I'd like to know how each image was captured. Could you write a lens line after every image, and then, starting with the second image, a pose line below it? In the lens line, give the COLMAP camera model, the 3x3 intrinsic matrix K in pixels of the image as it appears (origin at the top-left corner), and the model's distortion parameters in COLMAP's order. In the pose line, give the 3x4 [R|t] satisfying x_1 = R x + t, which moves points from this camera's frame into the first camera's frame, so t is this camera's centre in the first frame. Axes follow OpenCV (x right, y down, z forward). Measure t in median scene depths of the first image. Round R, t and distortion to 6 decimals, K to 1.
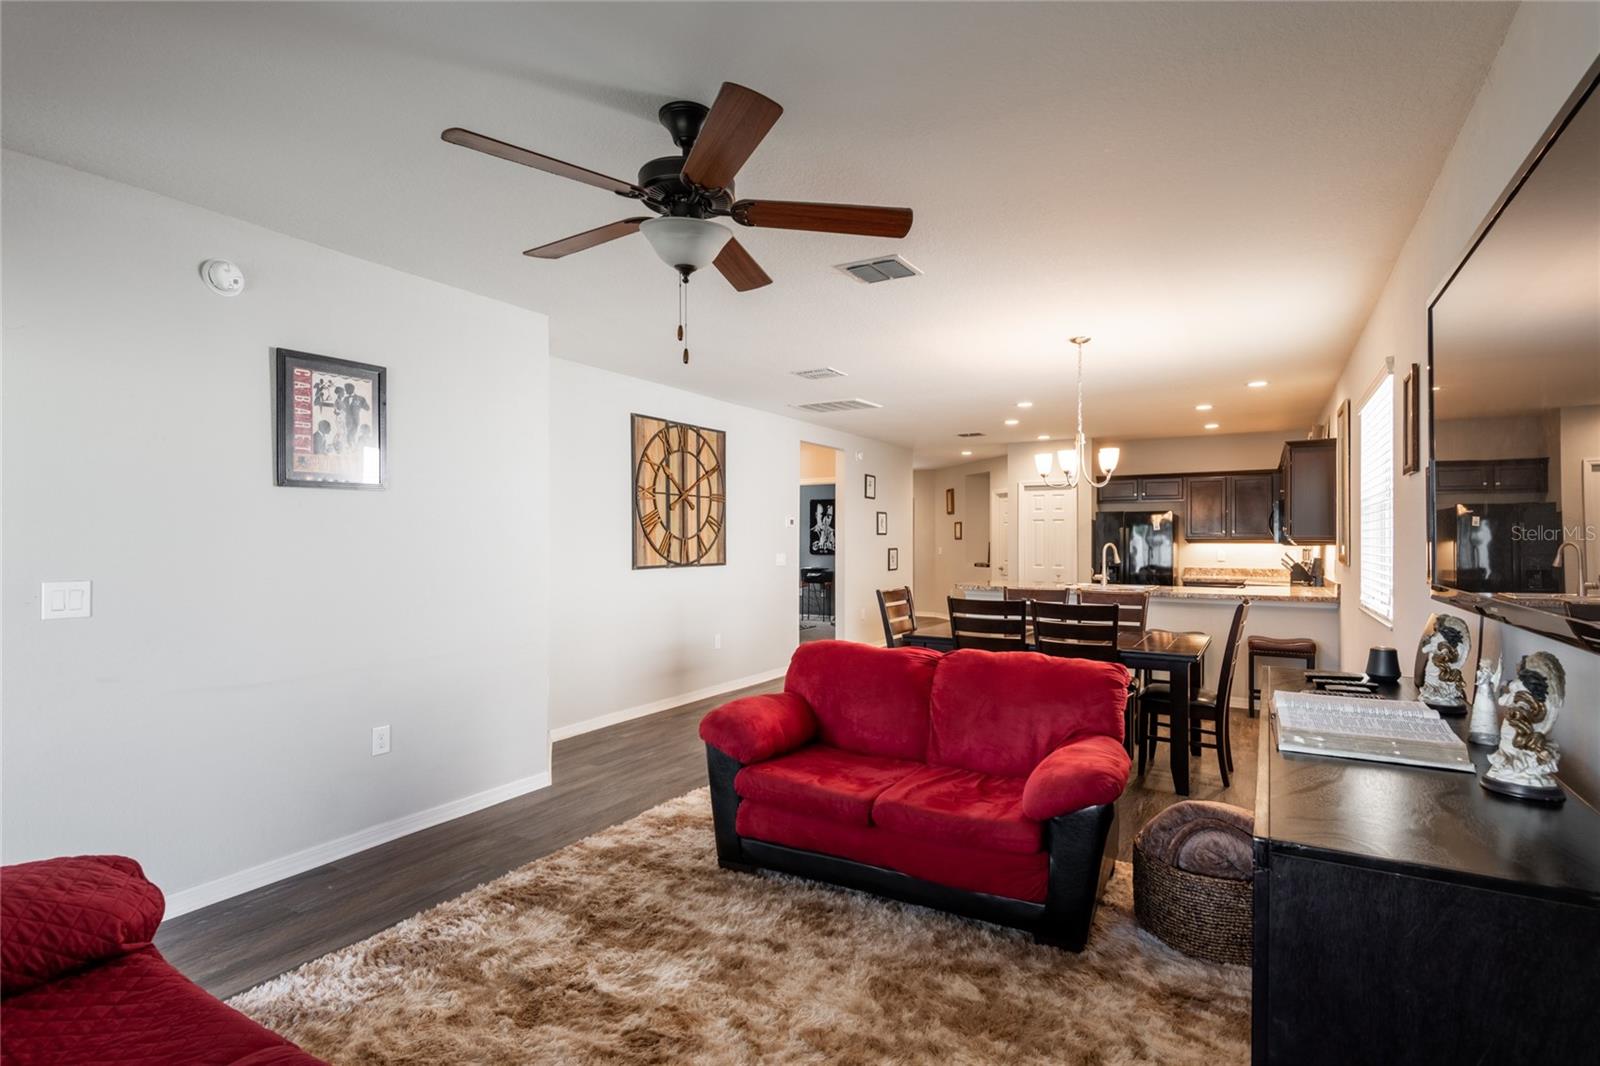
lens RADIAL K [[789.4, 0, 800.0], [0, 789.4, 533.0], [0, 0, 1]] dist [-0.000156, 0.000110]
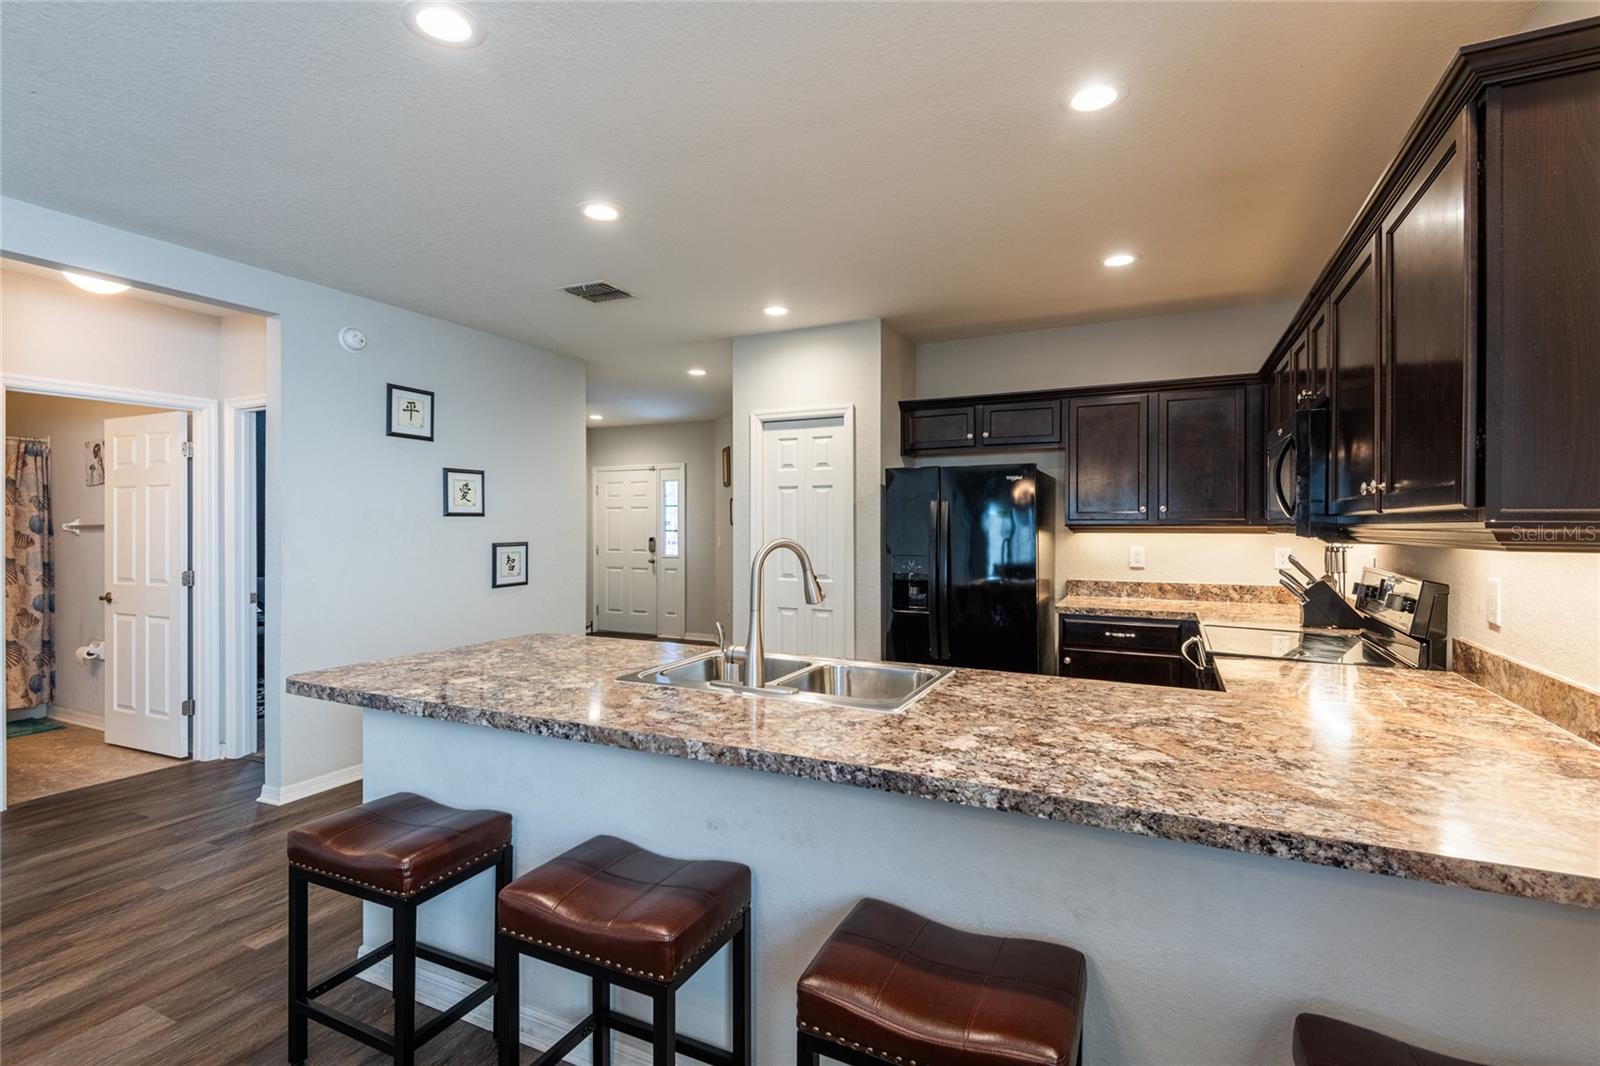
lens RADIAL K [[721.8, 0, 805.2], [0, 721.8, 524.8], [0, 0, 1]] dist [0.032323, -0.019554]
pose [[0.997364, -0.000584, 0.072563, 0.441066], [-0.000062, 0.999960, 0.008903, 0.006077], [-0.072565, -0.008884, 0.997324, 0.844902]]
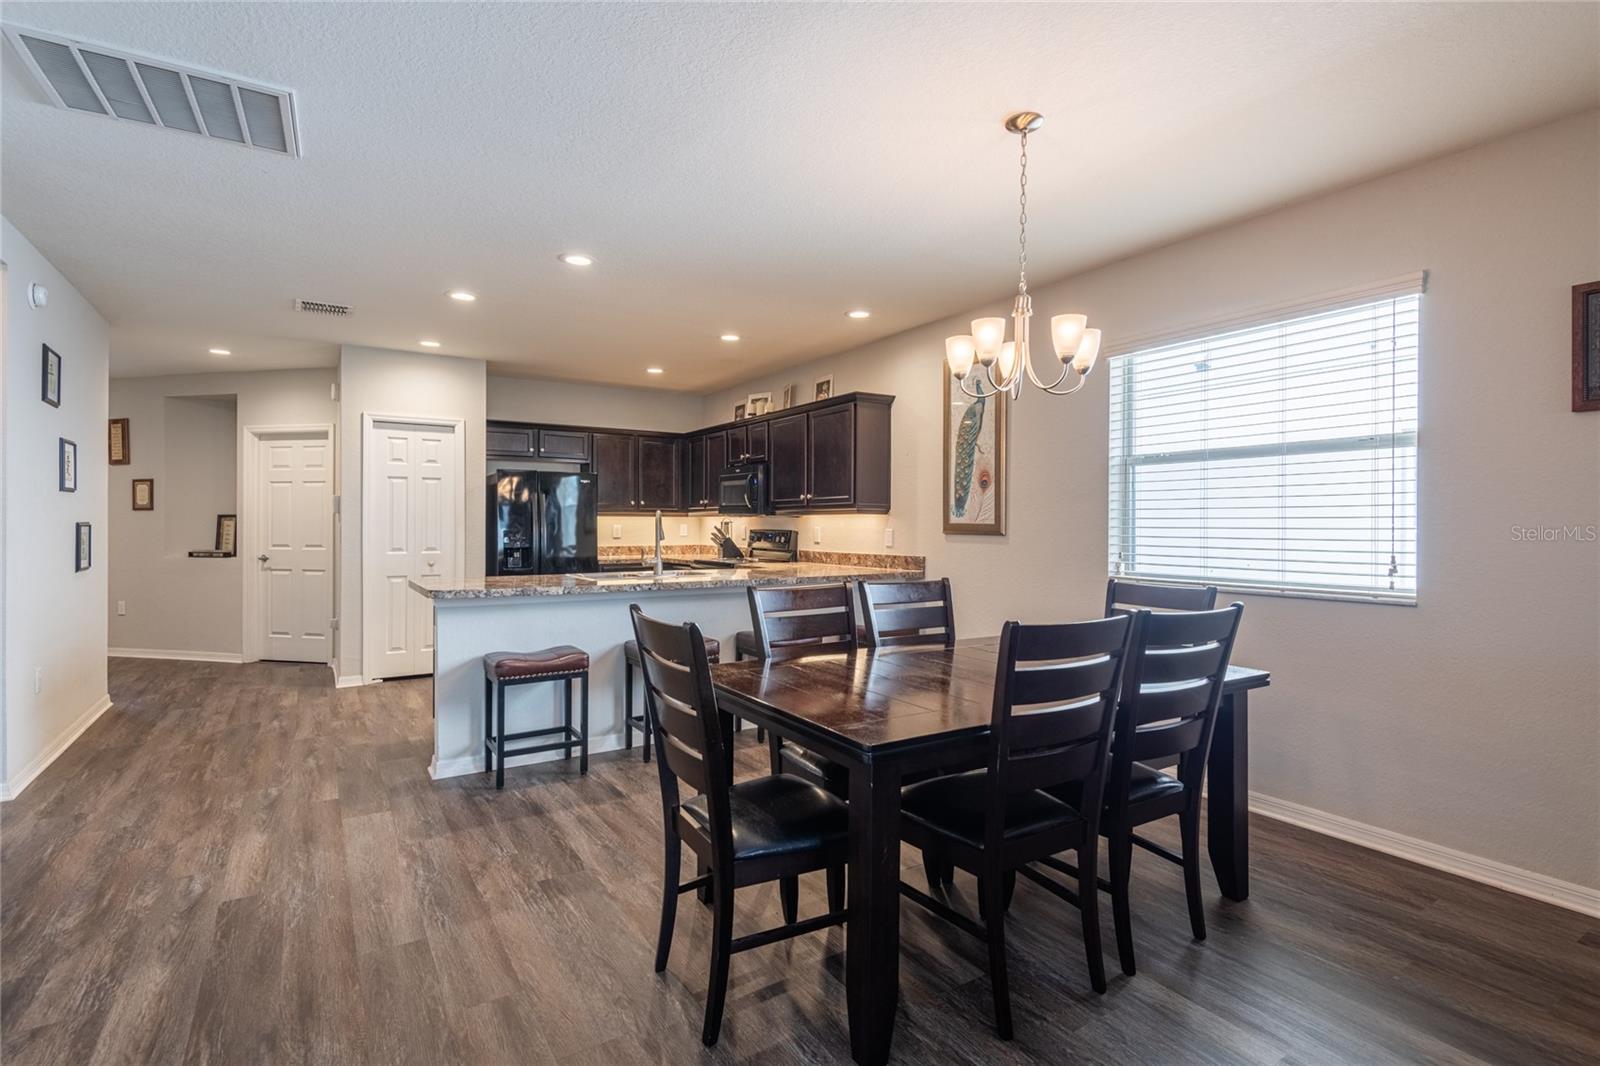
lens RADIAL K [[760.0, 0, 803.4], [0, 760.0, 529.1], [0, 0, 1]] dist [0.033019, -0.027226]
pose [[0.458622, -0.004670, 0.888619, -0.142983], [-0.010631, 0.999886, 0.010742, 0.023265], [-0.888568, -0.014374, 0.458520, 0.689357]]
